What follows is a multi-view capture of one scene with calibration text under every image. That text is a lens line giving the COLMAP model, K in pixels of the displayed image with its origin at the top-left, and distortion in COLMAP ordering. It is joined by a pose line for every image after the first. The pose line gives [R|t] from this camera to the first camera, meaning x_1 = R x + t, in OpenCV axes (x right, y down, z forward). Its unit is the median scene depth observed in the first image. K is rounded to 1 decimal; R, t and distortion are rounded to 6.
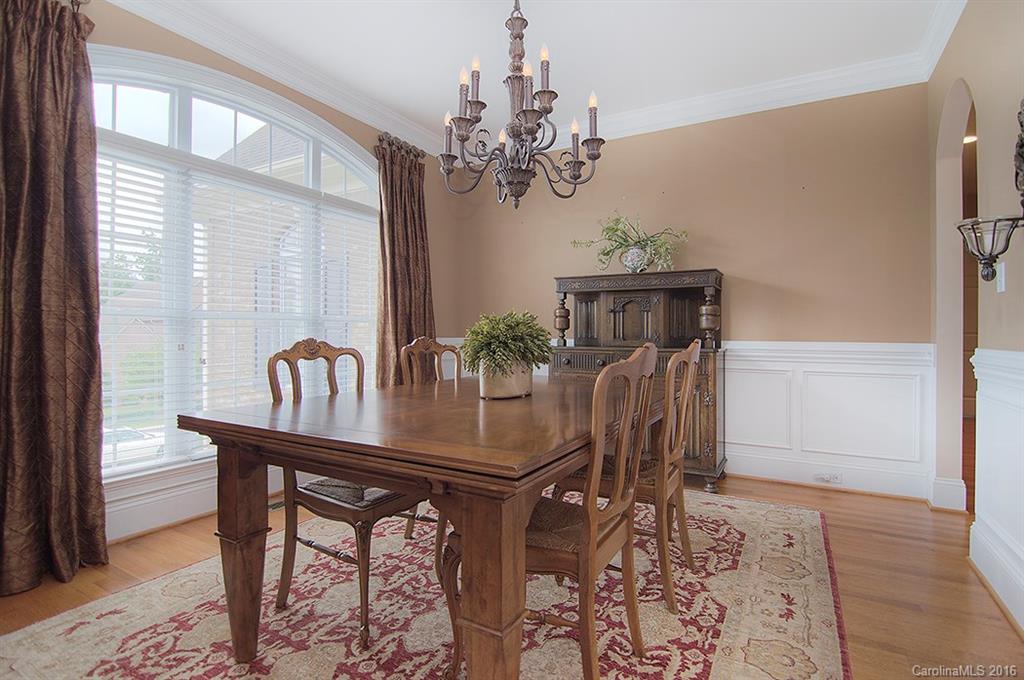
lens RADIAL K [[504.9, 0, 512.0], [0, 504.9, 340.0], [0, 0, 1]] dist [-0.020538, -0.000962]
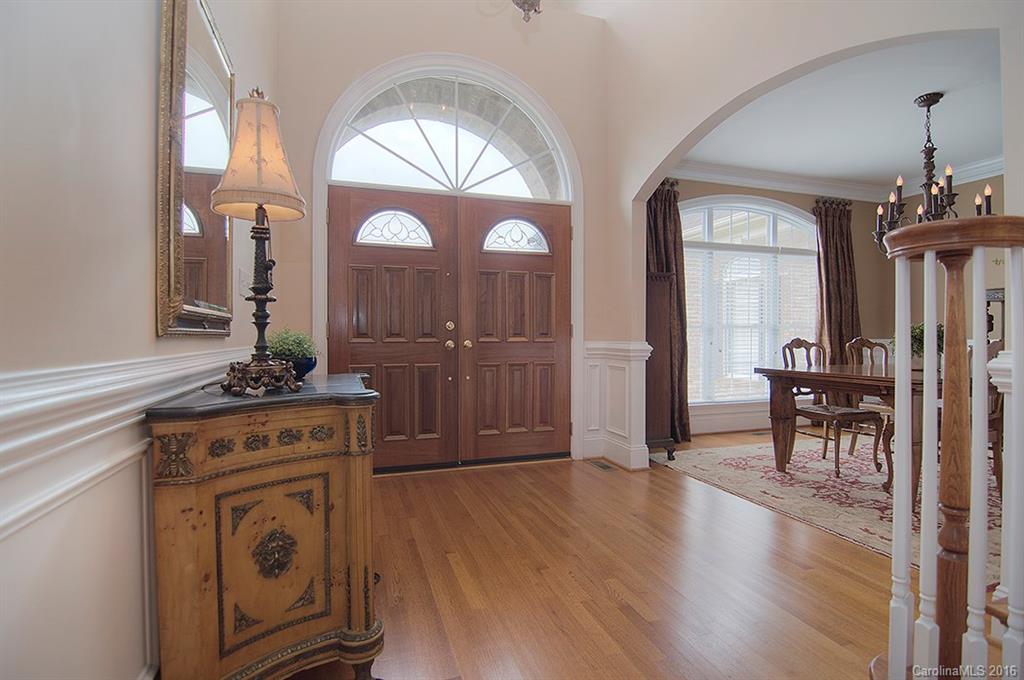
lens RADIAL K [[504.9, 0, 512.0], [0, 504.9, 340.0], [0, 0, 1]] dist [-0.020538, -0.000962]
pose [[0.746291, -0.000926, -0.665619, 0.041238], [-0.005003, 0.999963, -0.007001, 0.013525], [0.665601, 0.008555, 0.746259, -0.667837]]
